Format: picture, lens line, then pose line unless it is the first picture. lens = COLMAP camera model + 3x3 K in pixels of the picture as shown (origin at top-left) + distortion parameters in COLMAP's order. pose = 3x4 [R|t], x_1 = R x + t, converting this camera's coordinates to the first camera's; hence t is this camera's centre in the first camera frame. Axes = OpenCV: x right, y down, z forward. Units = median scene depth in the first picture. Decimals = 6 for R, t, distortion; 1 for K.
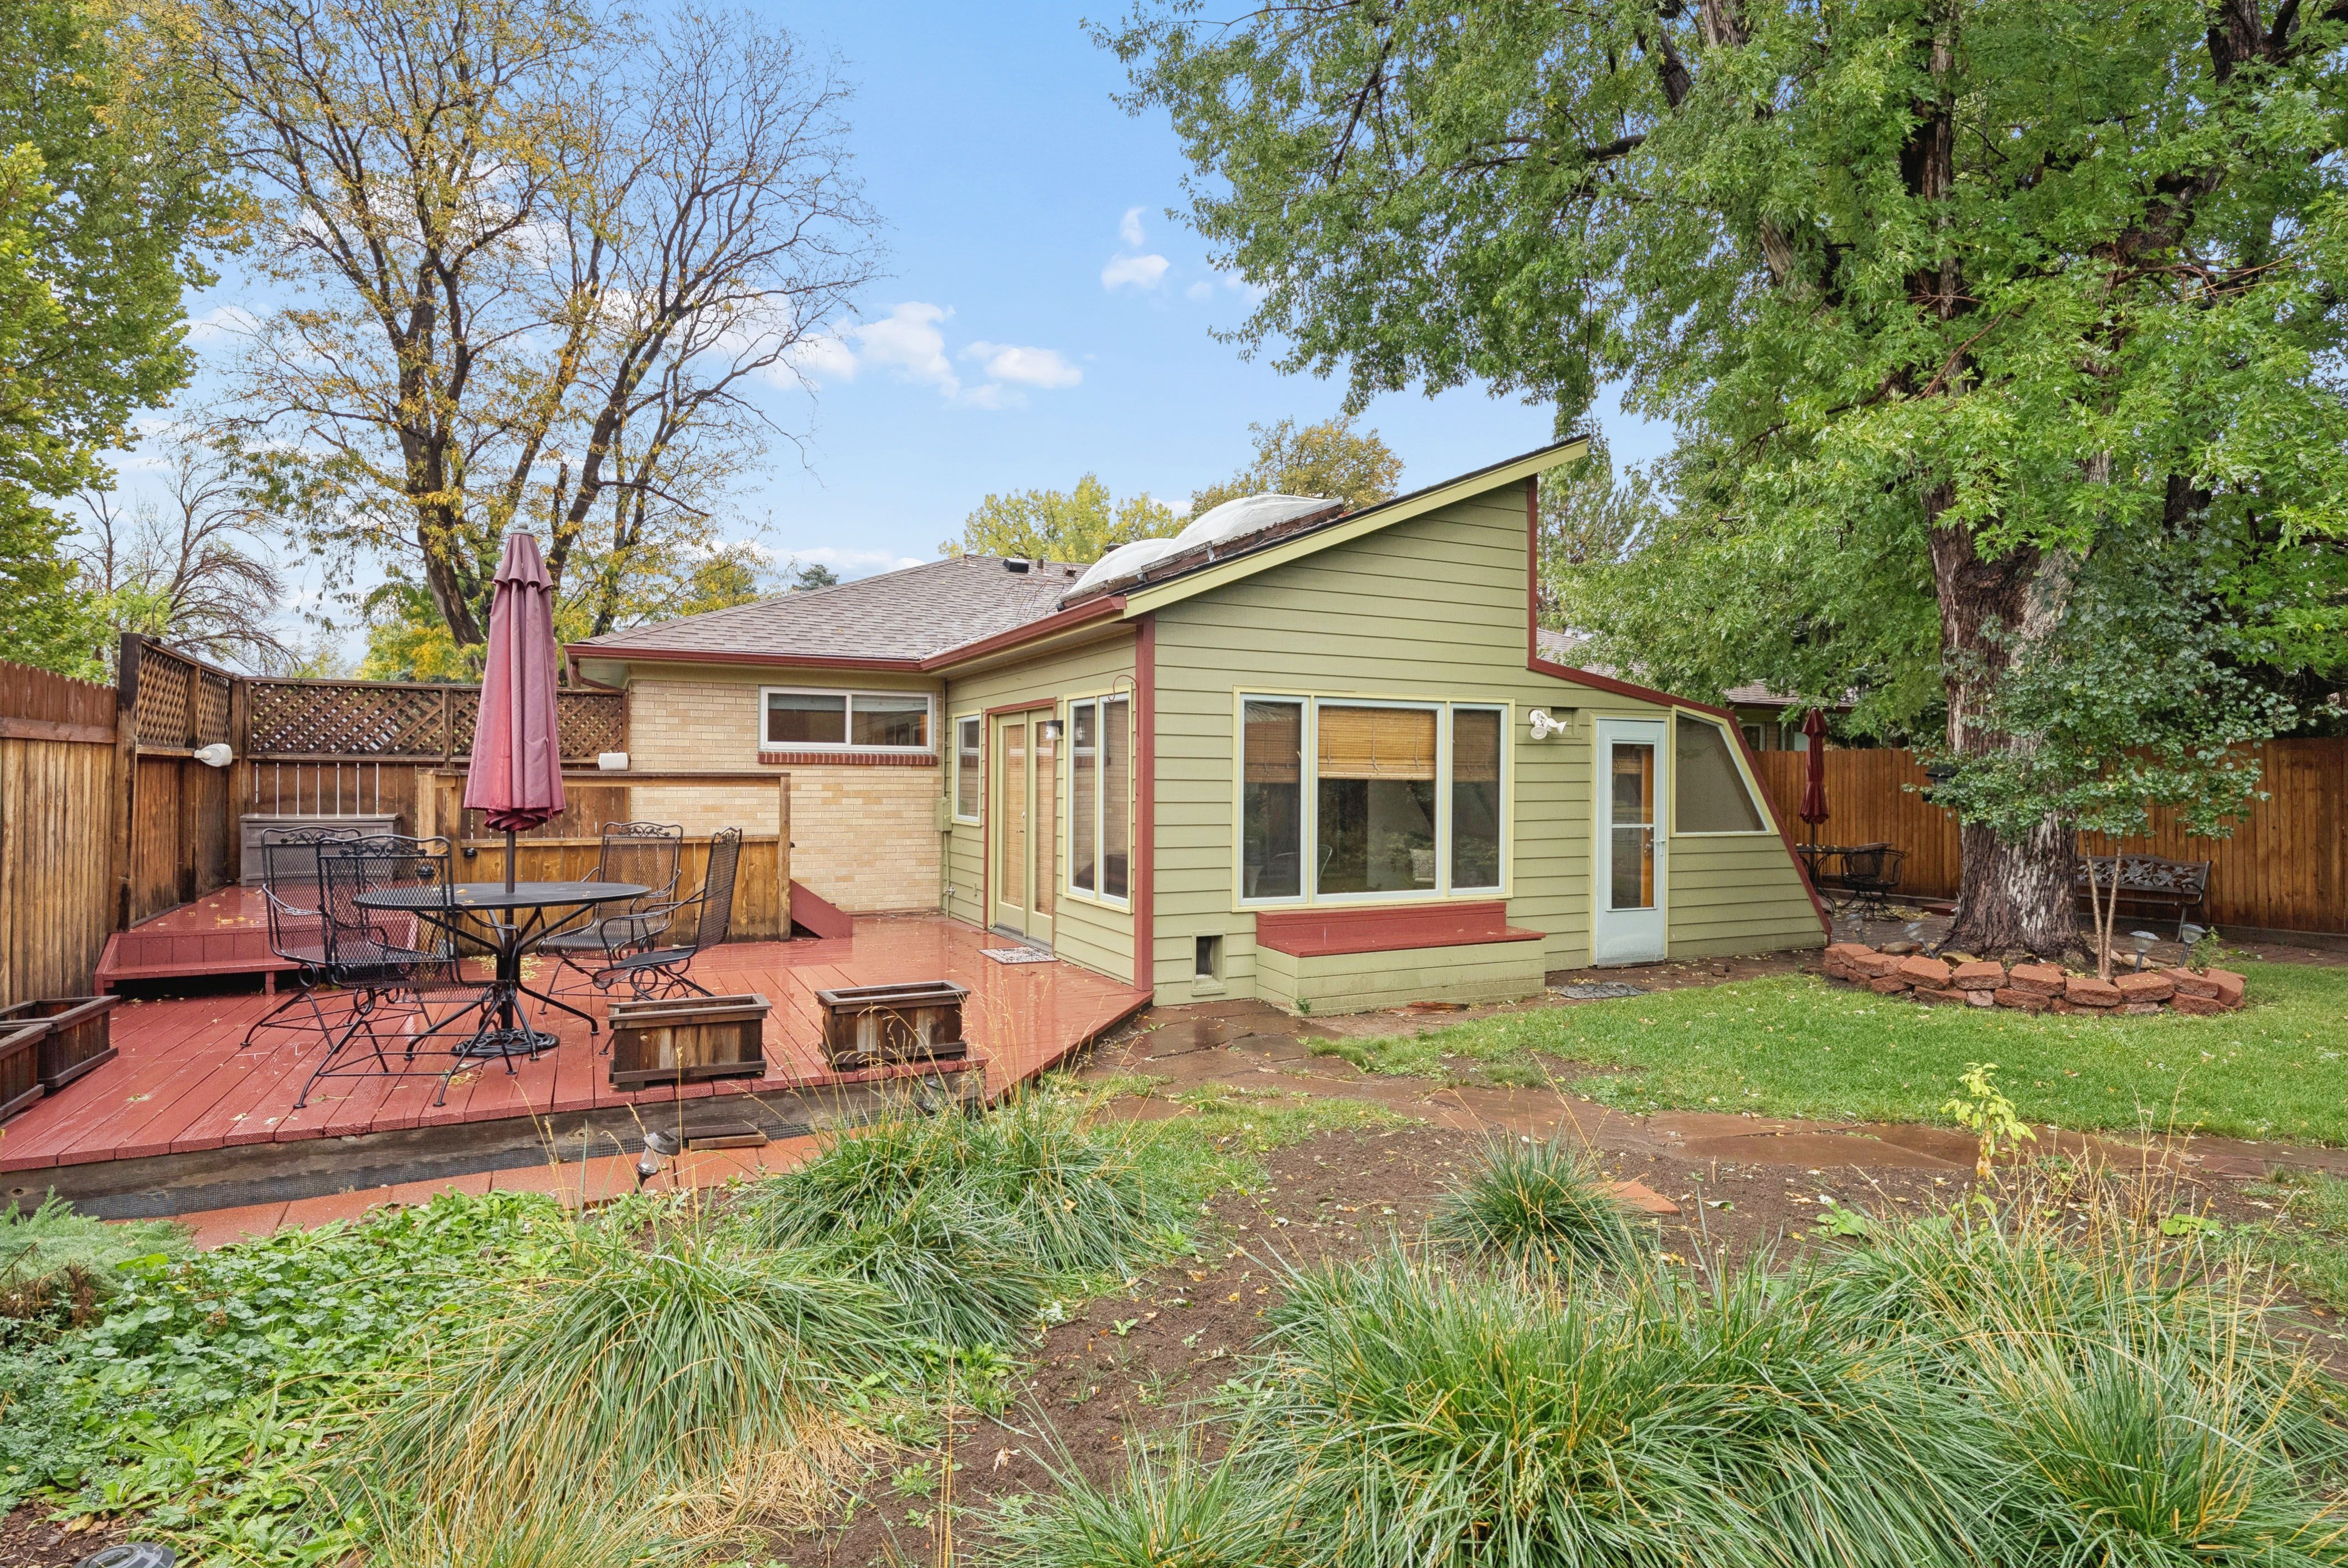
lens RADIAL K [[1200.9, 0, 1189.1], [0, 1200.9, 780.9], [0, 0, 1]] dist [0.003033, 0.000468]
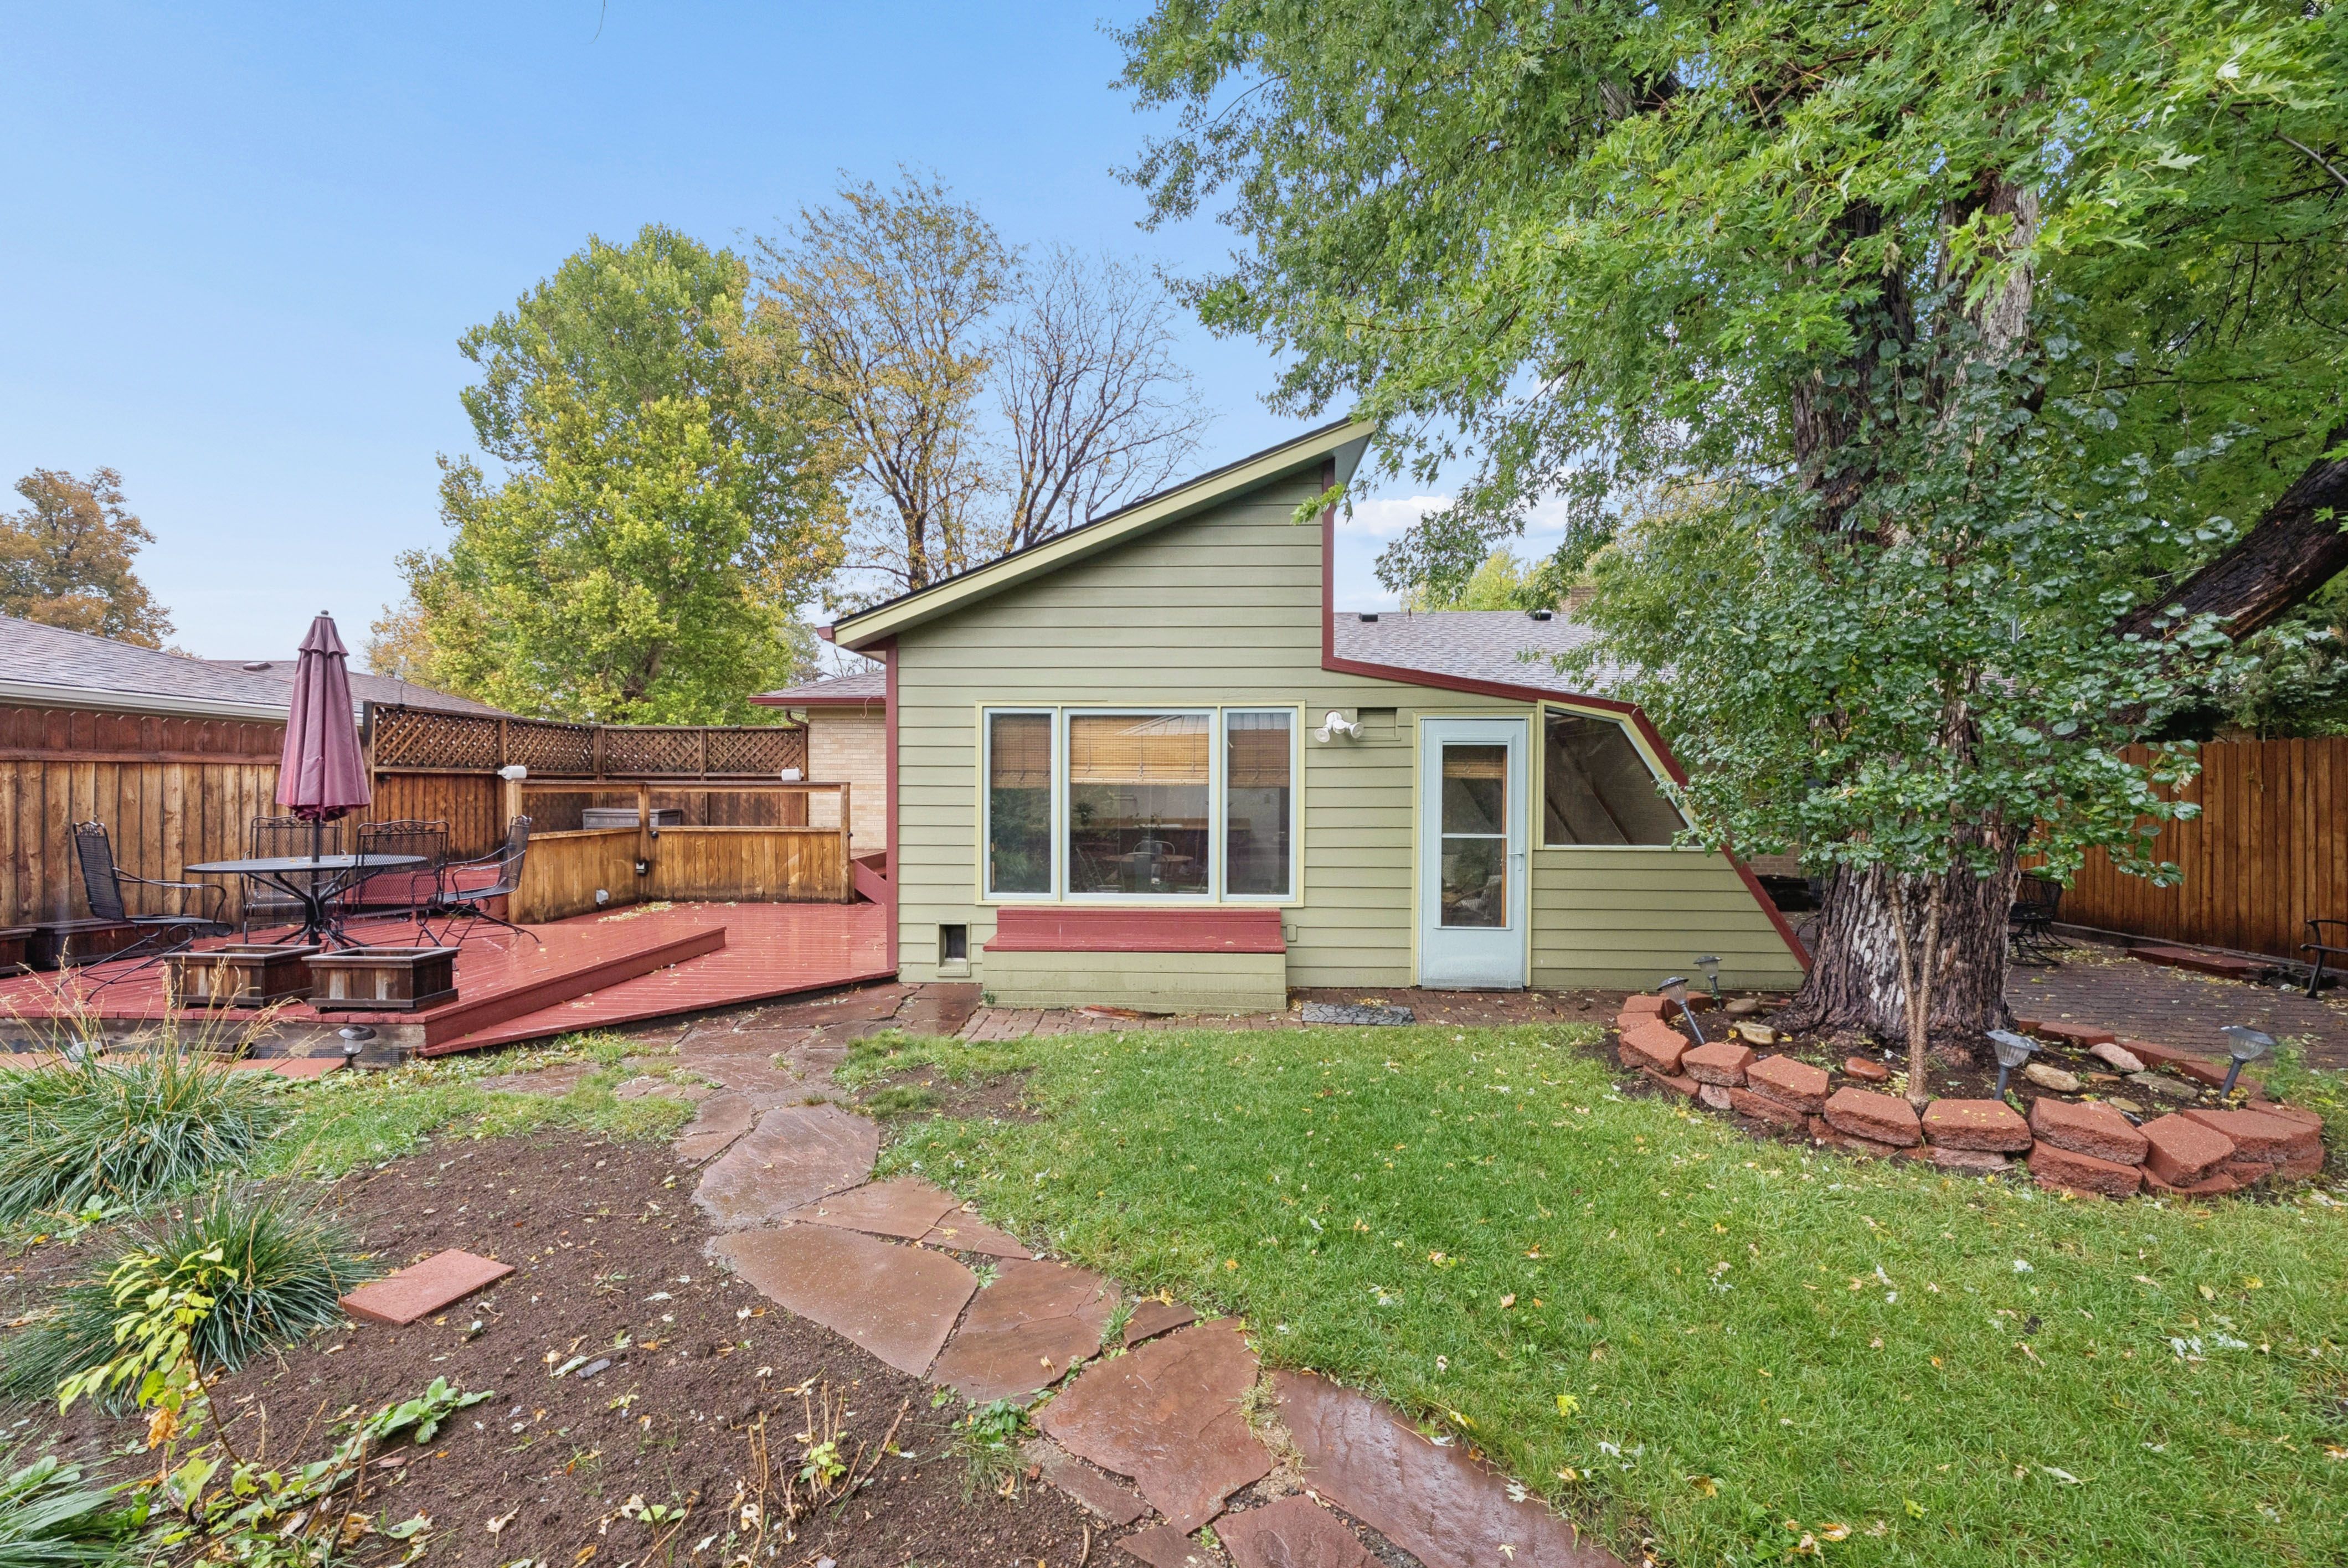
lens RADIAL K [[868.2, 0, 1170.0], [0, 868.2, 788.2], [0, 0, 1]] dist [-0.005253, 0.000411]
pose [[0.877265, -0.001434, -0.480003, 0.558068], [0.000819, 0.999999, -0.001491, 0.002890], [0.480005, 0.000915, 0.877265, 0.368138]]
